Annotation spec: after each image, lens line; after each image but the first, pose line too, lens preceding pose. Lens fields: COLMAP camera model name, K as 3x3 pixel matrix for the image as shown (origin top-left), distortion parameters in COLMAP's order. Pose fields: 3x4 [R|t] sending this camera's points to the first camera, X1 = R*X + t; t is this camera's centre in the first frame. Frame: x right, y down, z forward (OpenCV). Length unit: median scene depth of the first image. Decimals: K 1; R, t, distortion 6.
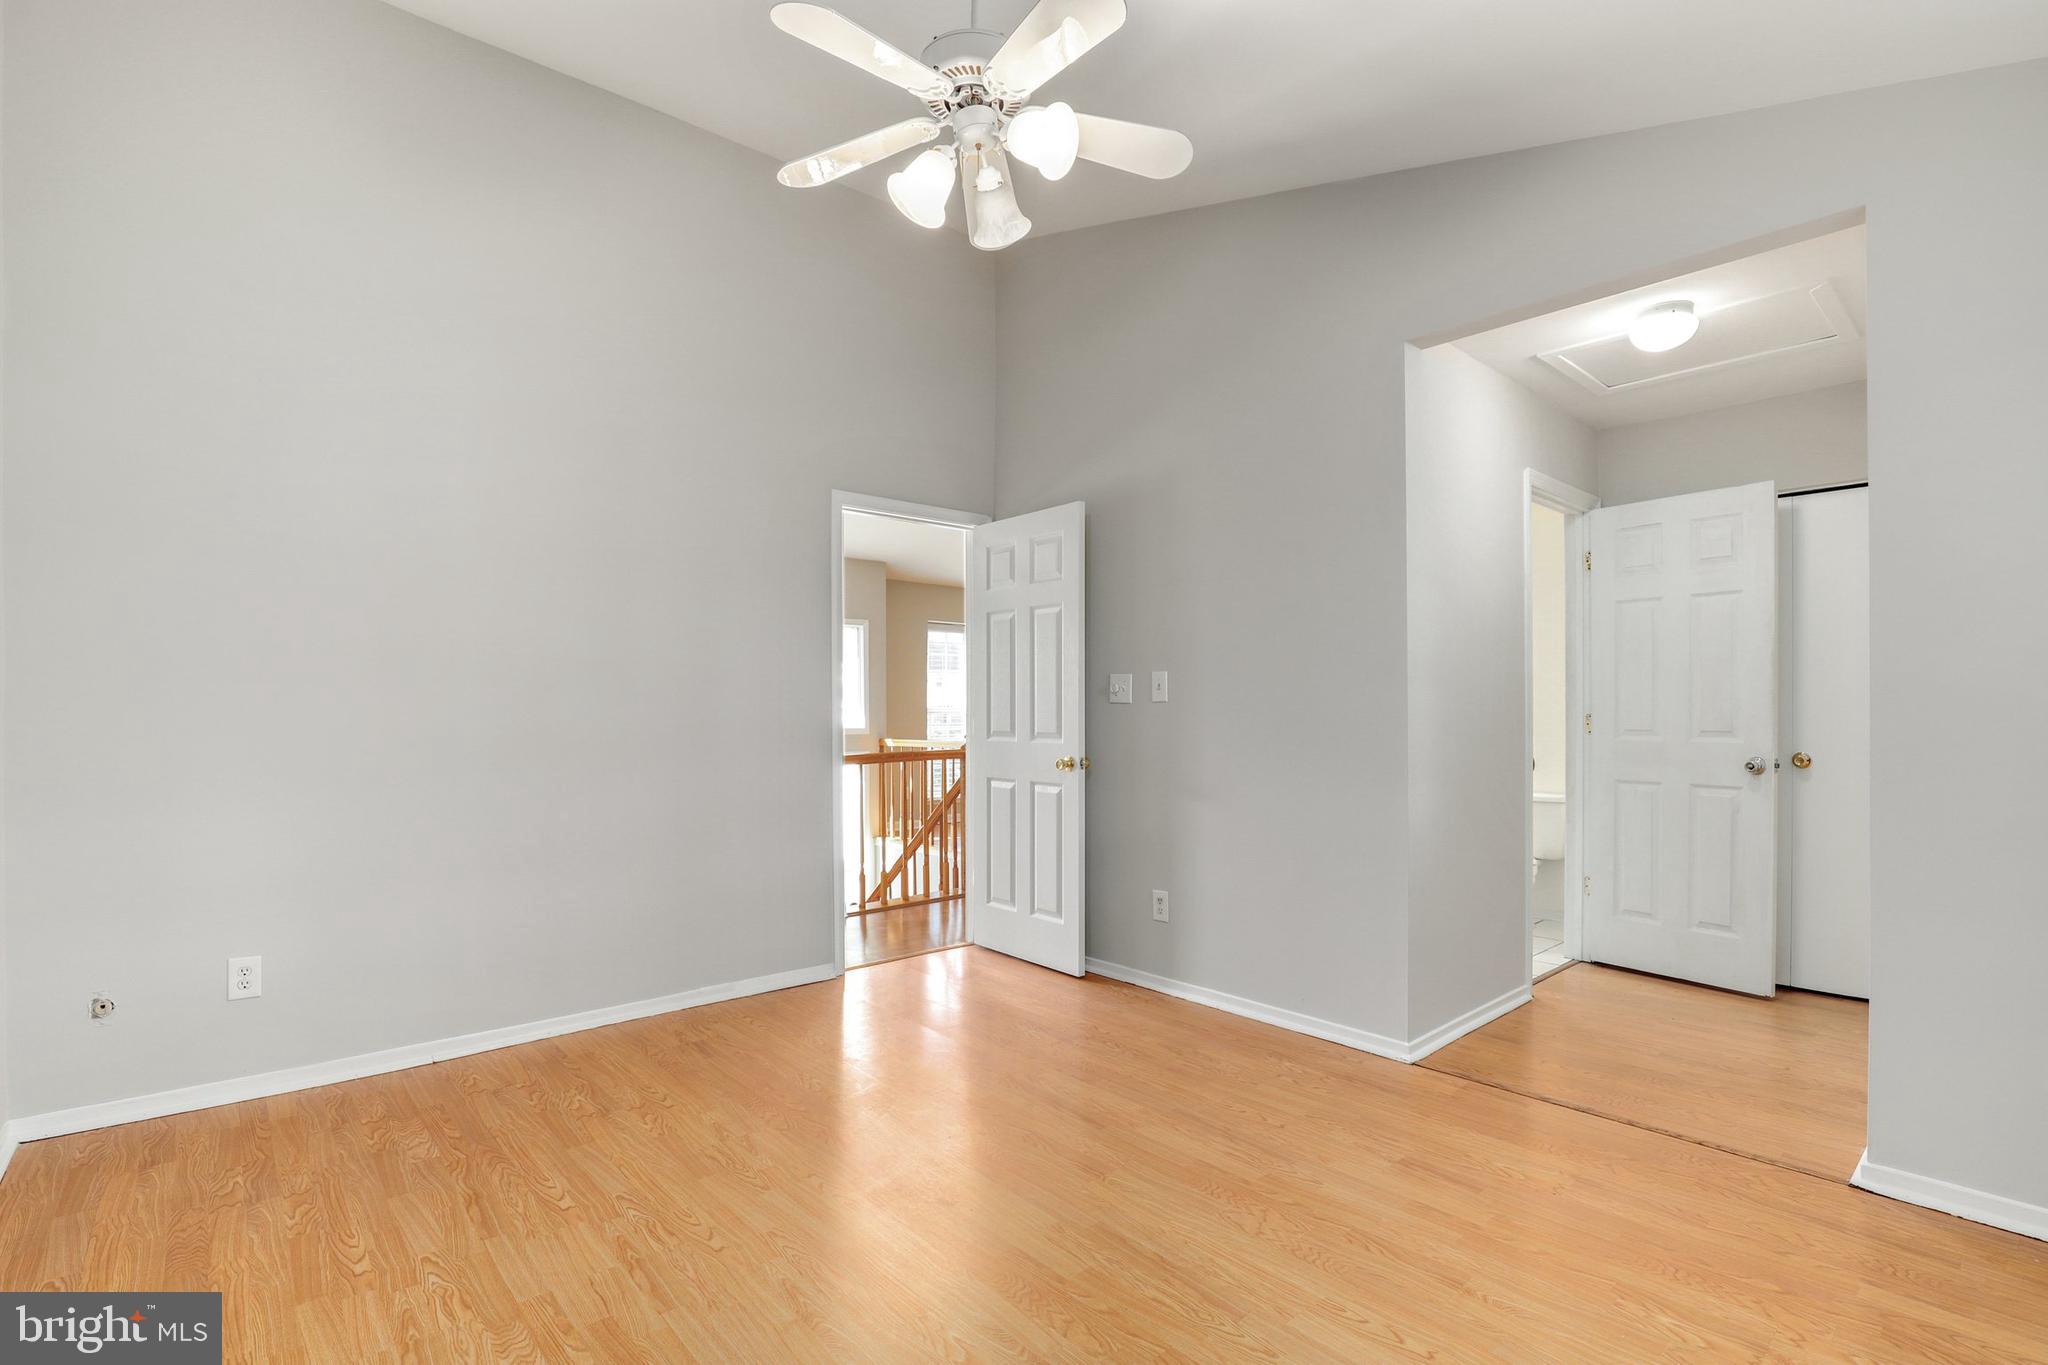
lens RADIAL K [[947.0, 0, 1035.3], [0, 947.0, 687.7], [0, 0, 1]] dist [-0.017296, 0.001201]
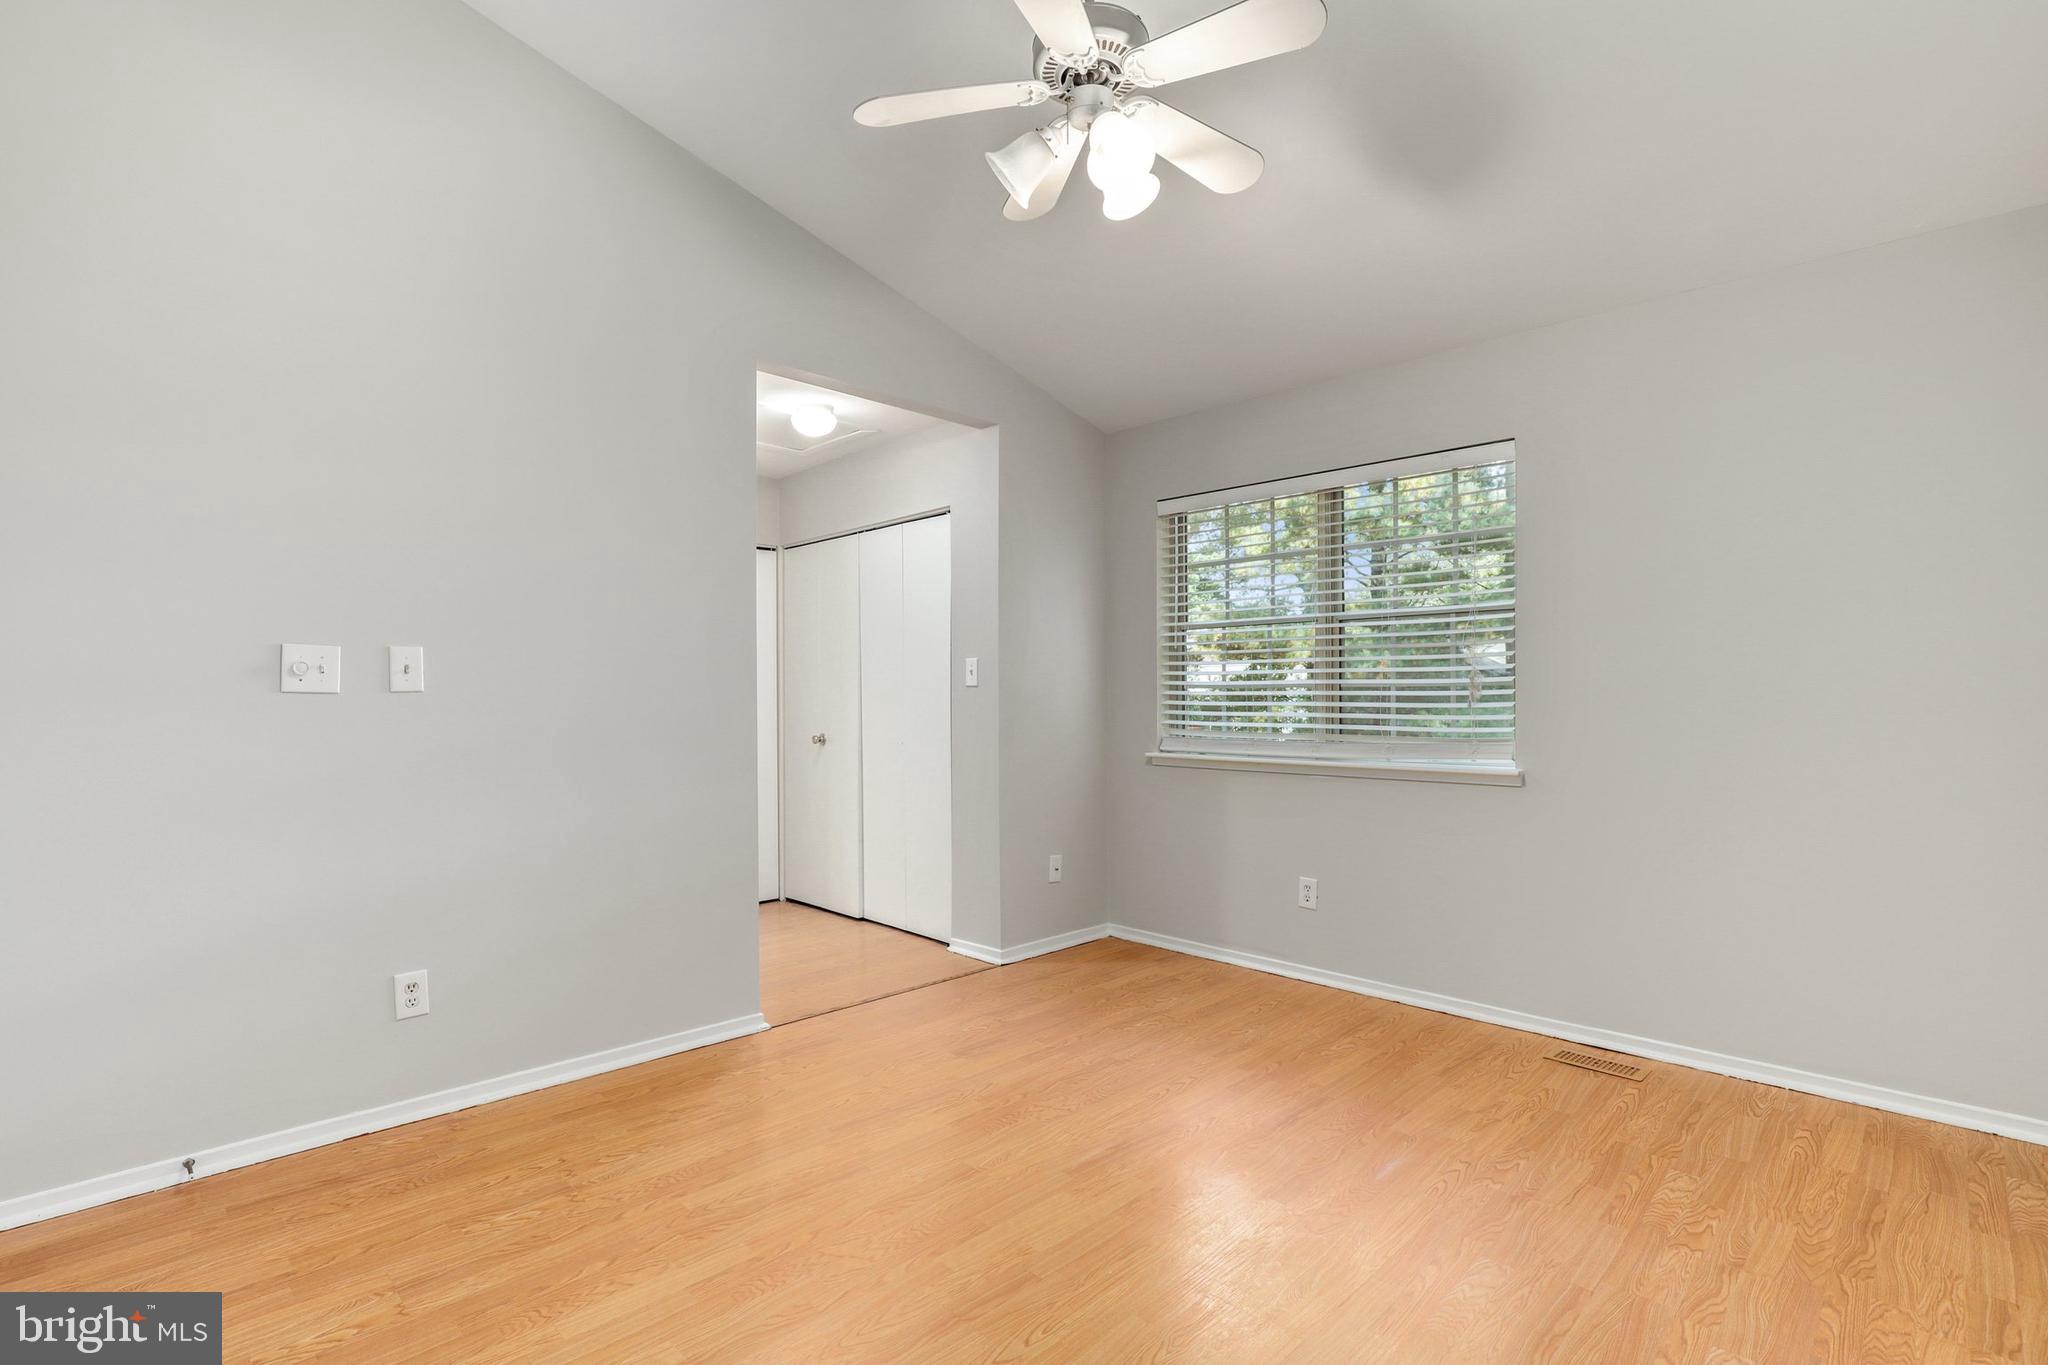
lens RADIAL K [[947.0, 0, 1045.0], [0, 947.0, 689.9], [0, 0, 1]] dist [-0.017296, 0.001201]
pose [[-0.078762, 0.021292, 0.996666, -0.997911], [-0.025415, 0.999404, -0.023359, 0.042436], [-0.996569, -0.027170, -0.078173, 1.104571]]
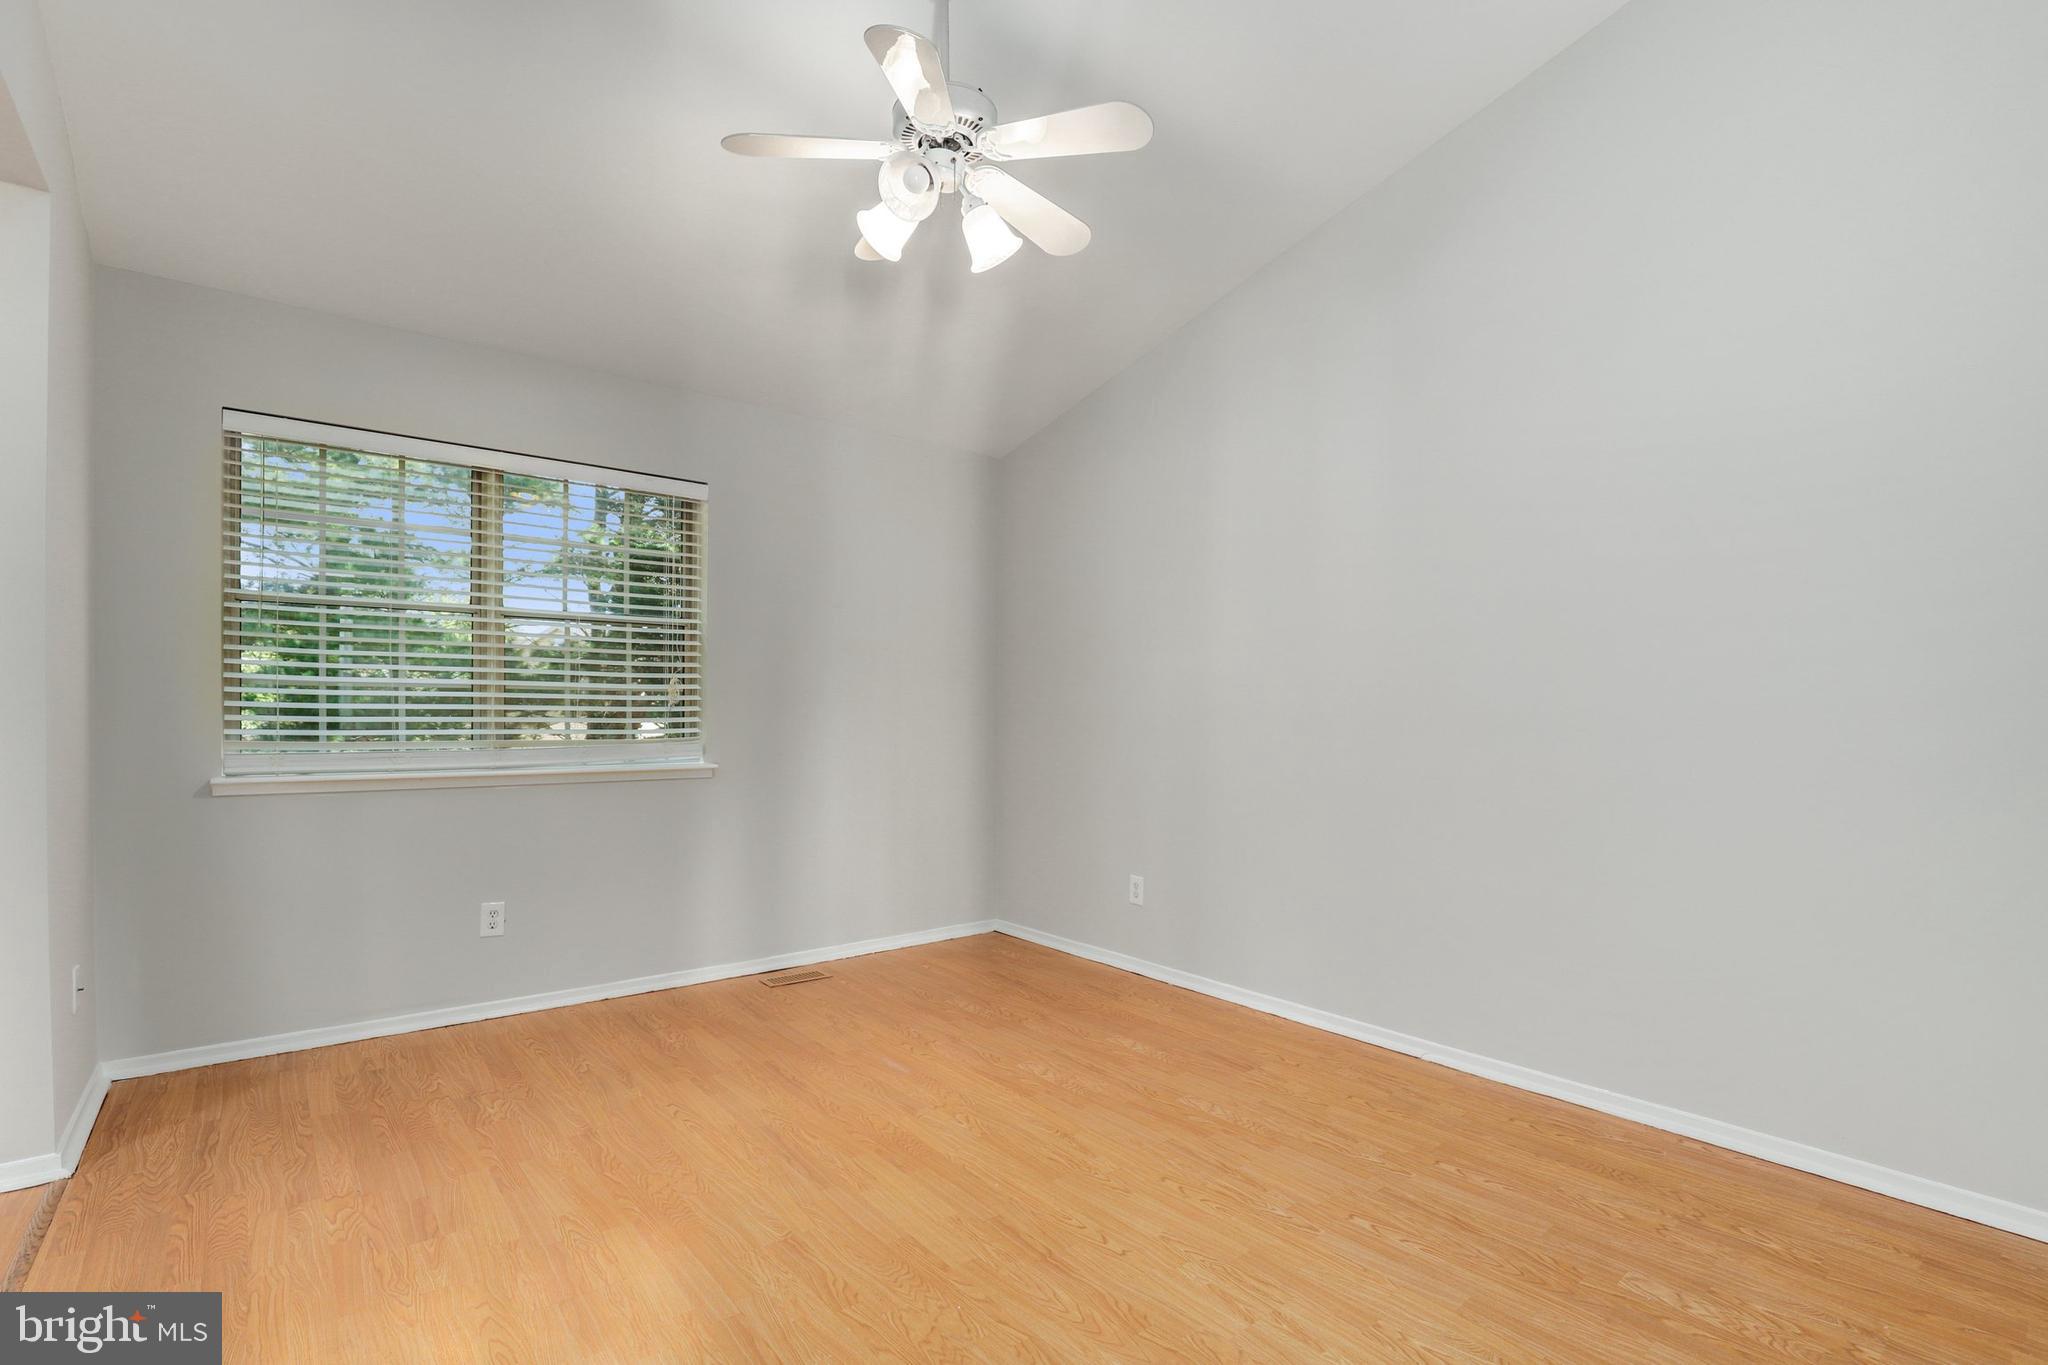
lens RADIAL K [[947.0, 0, 1031.8], [0, 947.0, 678.2], [0, 0, 1]] dist [-0.017296, 0.001201]
pose [[-0.999258, -0.001385, 0.038484, -0.204806], [-0.003473, 0.998522, -0.054229, 0.048768], [-0.038352, -0.054322, -0.997787, 2.048195]]
